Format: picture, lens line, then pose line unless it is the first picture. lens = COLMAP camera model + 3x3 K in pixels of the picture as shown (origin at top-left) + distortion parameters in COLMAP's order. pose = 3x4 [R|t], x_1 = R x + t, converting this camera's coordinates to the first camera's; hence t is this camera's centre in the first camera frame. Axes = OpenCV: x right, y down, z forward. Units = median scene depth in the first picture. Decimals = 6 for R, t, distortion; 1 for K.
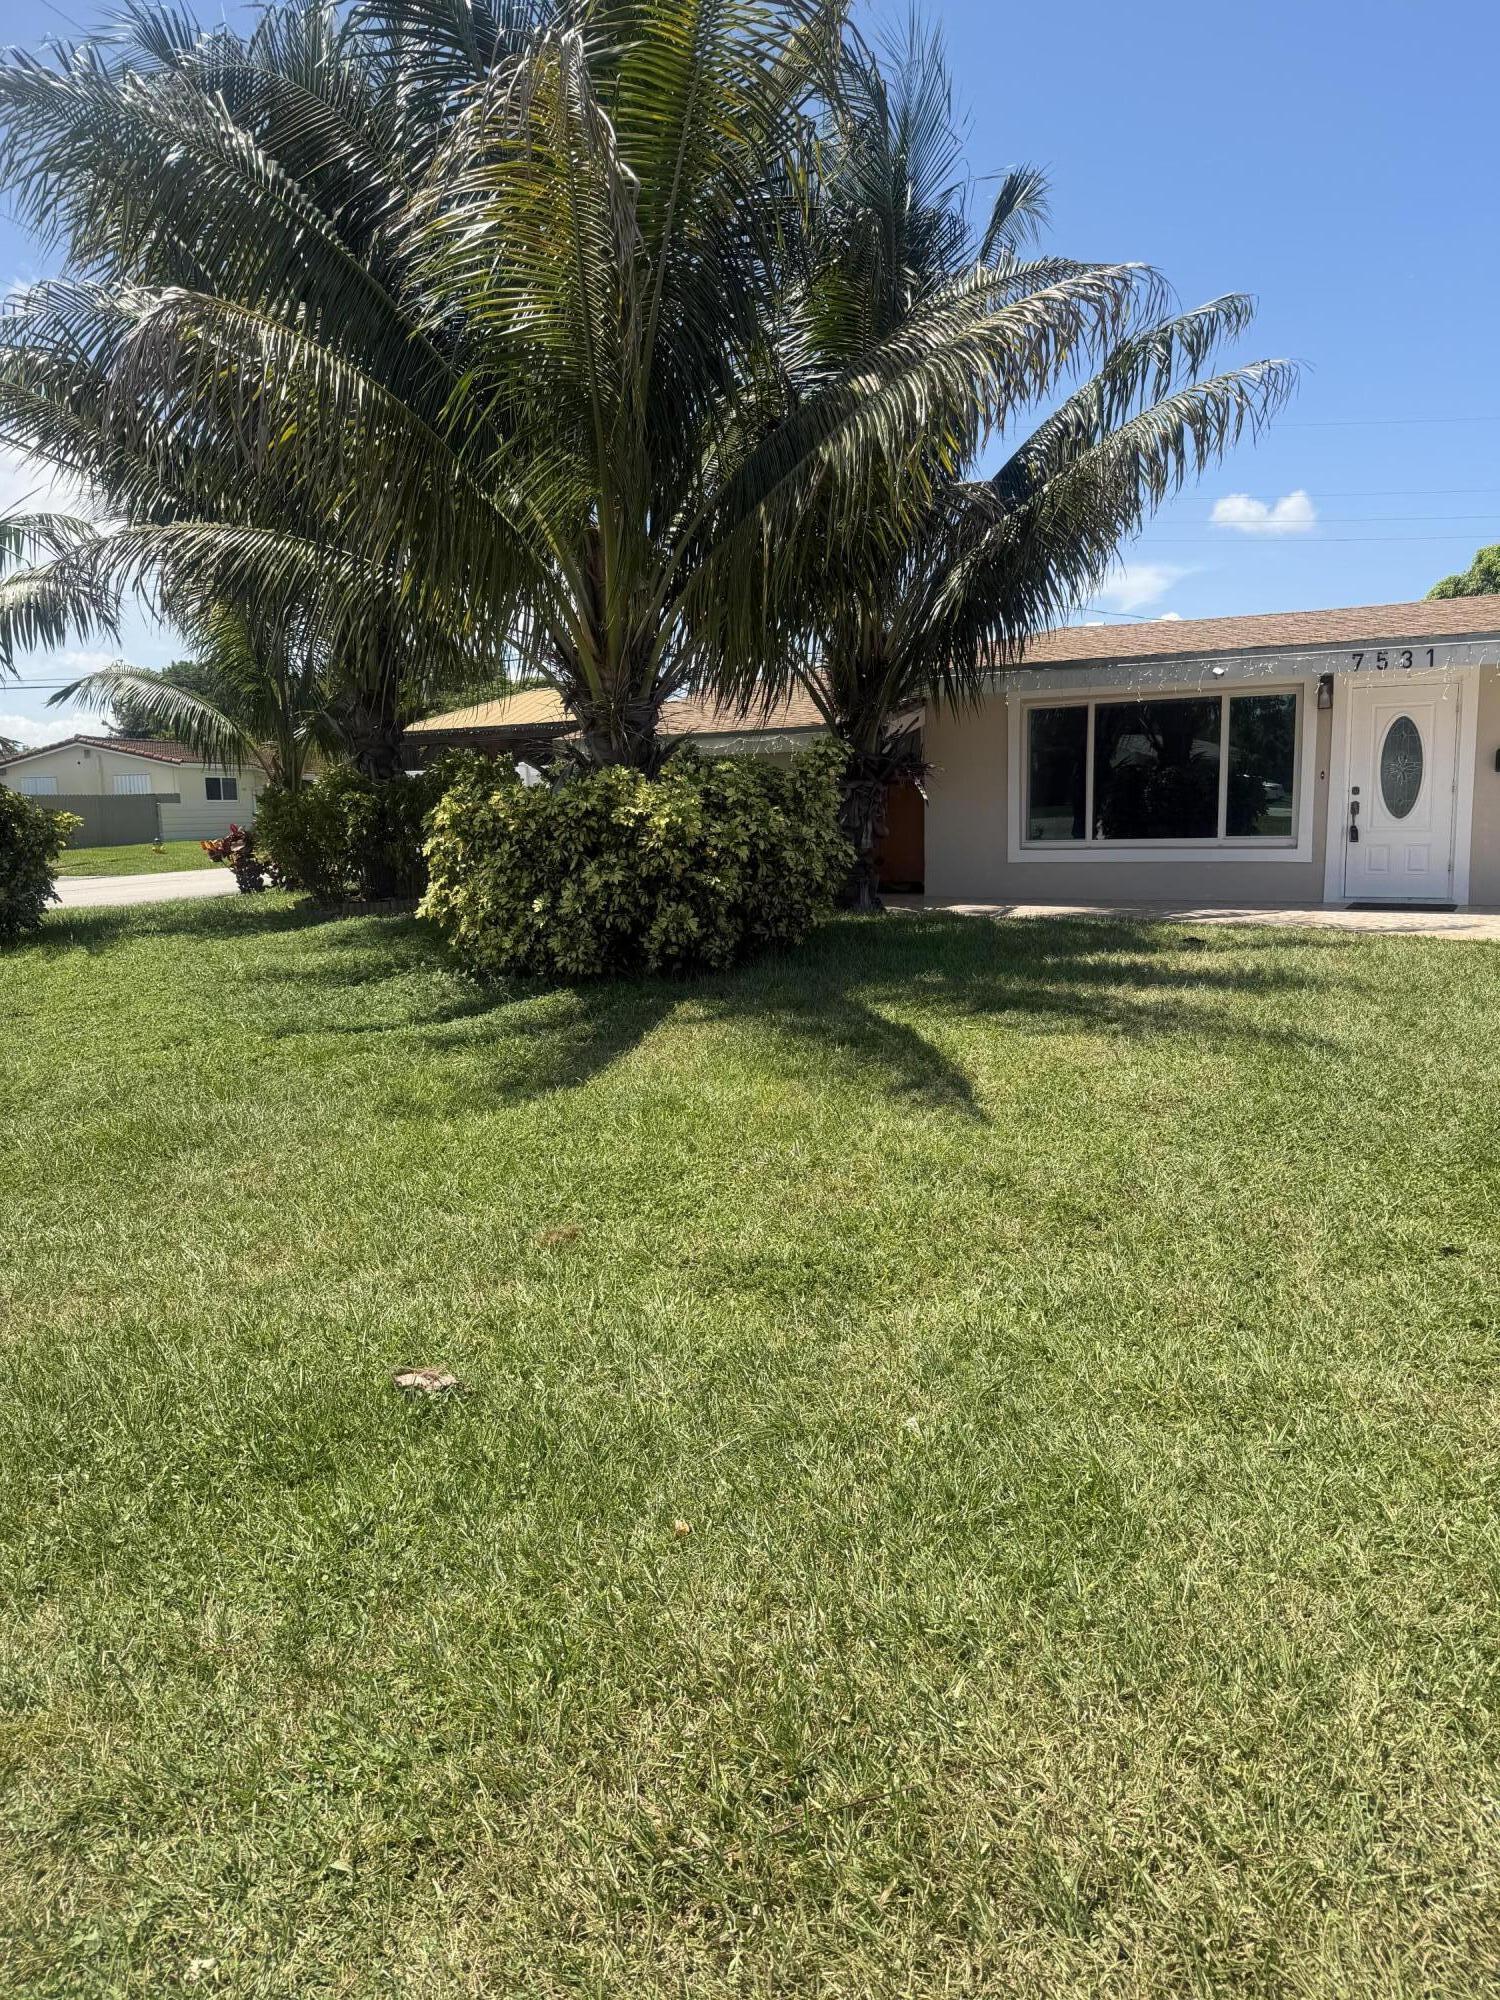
lens RADIAL K [[1426.5, 0, 750.0], [0, 1426.5, 1000.0], [0, 0, 1]] dist [0.178408, -0.366466]
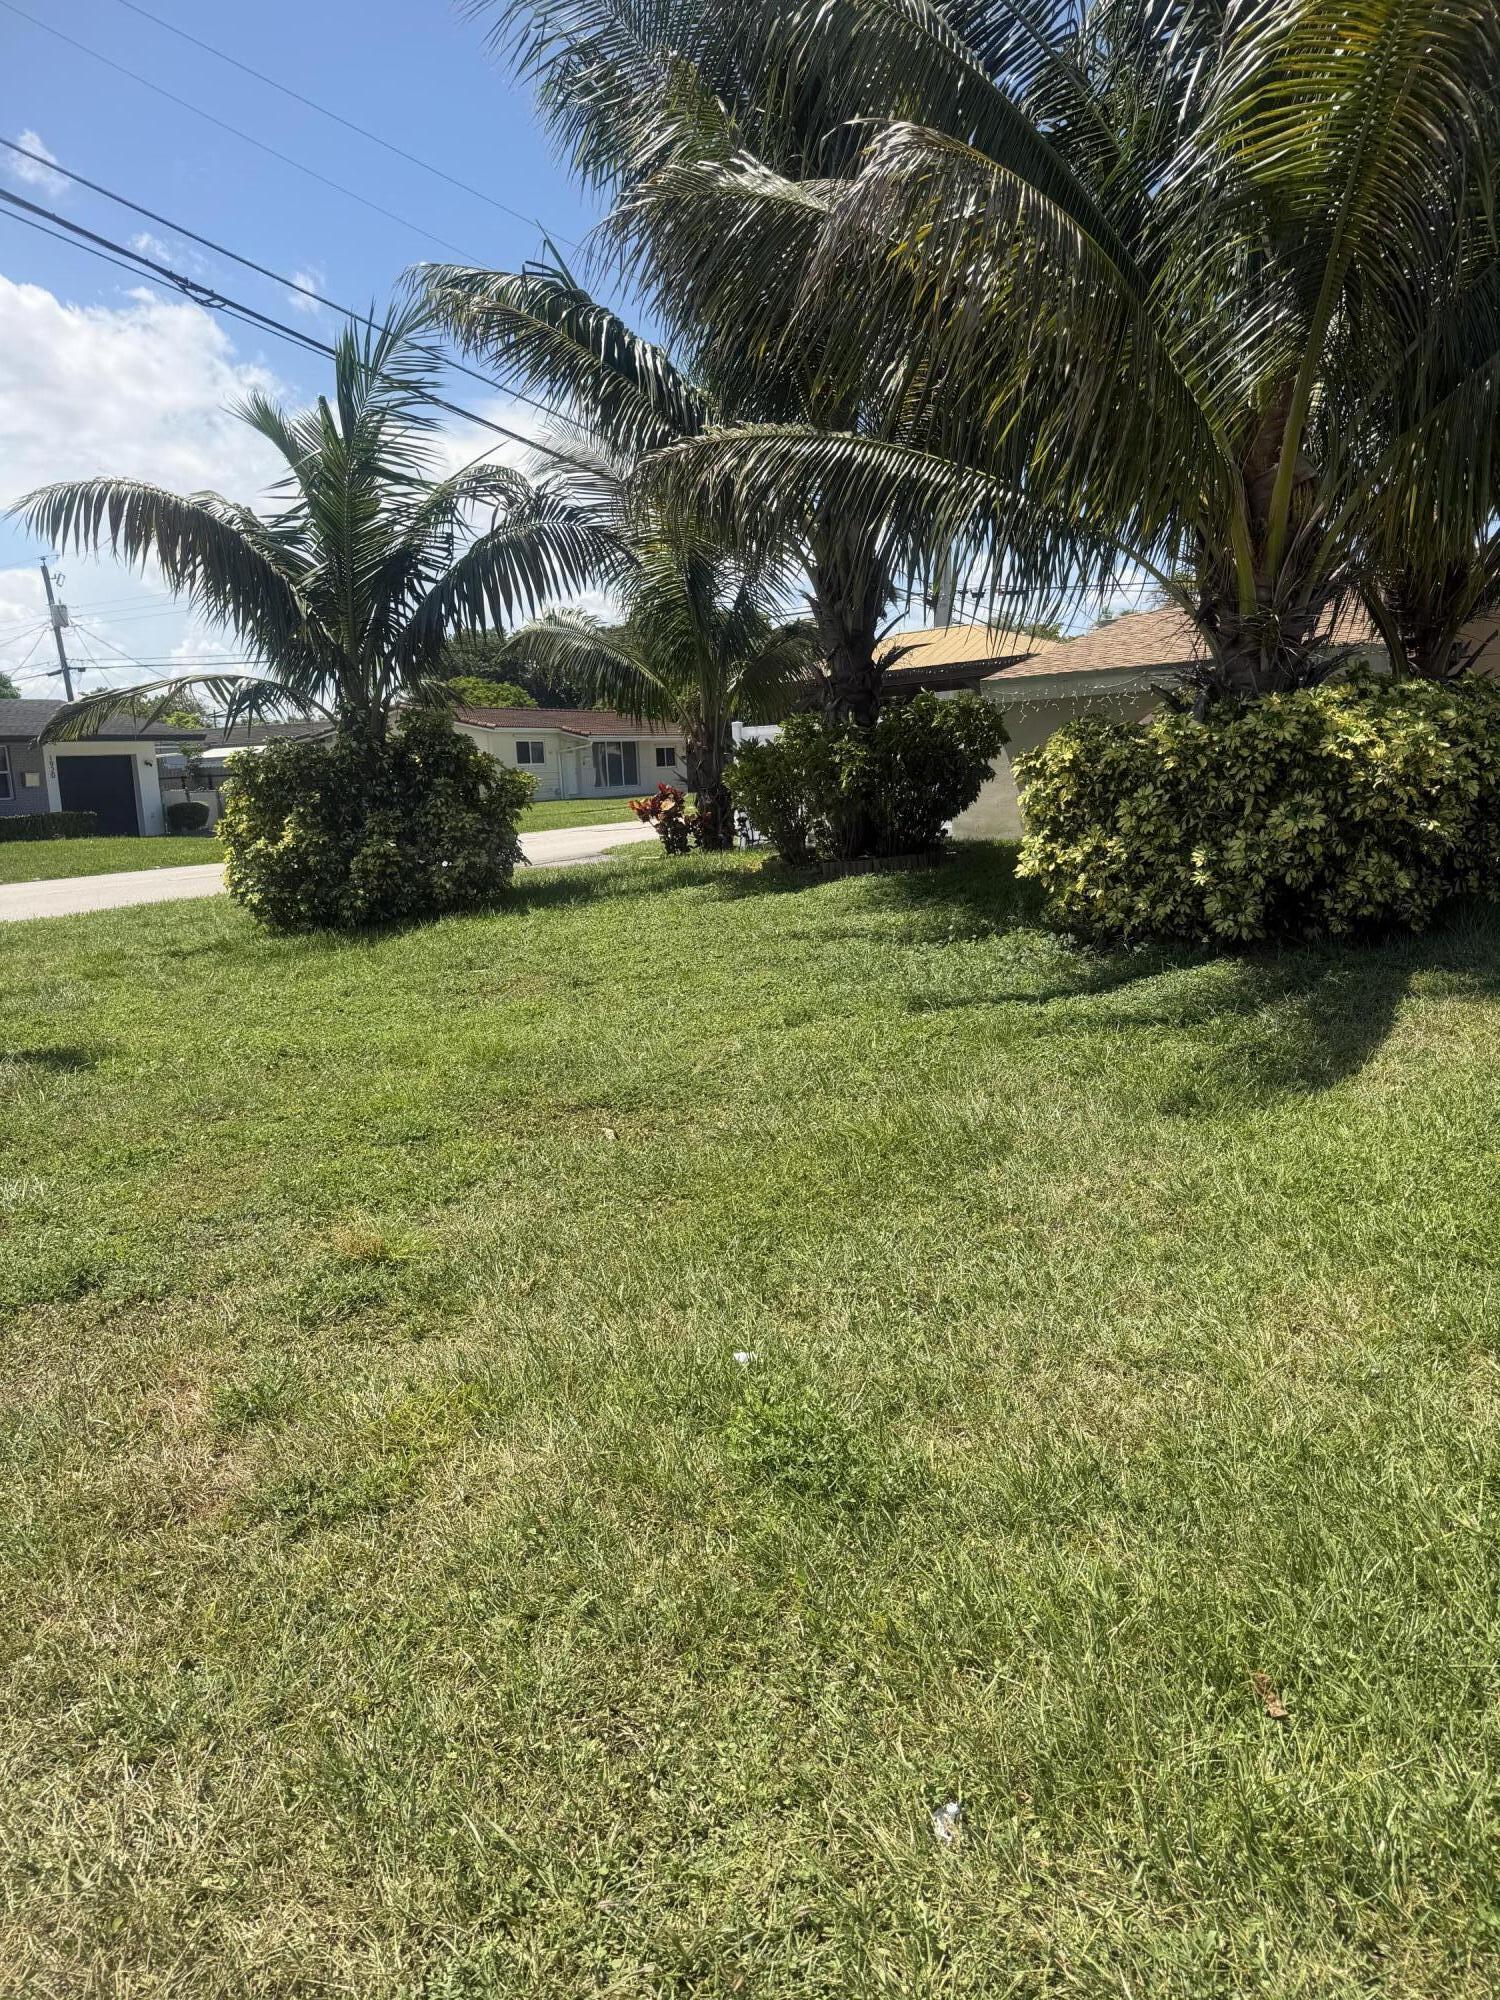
lens RADIAL K [[1416.1, 0, 713.9], [0, 1416.1, 1017.2], [0, 0, 1]] dist [0.110394, -0.193707]
pose [[0.985357, 0.006984, -0.170363, -0.280841], [0.000328, 0.999081, 0.042855, -0.009071], [0.170506, -0.042284, 0.984449, 0.119482]]
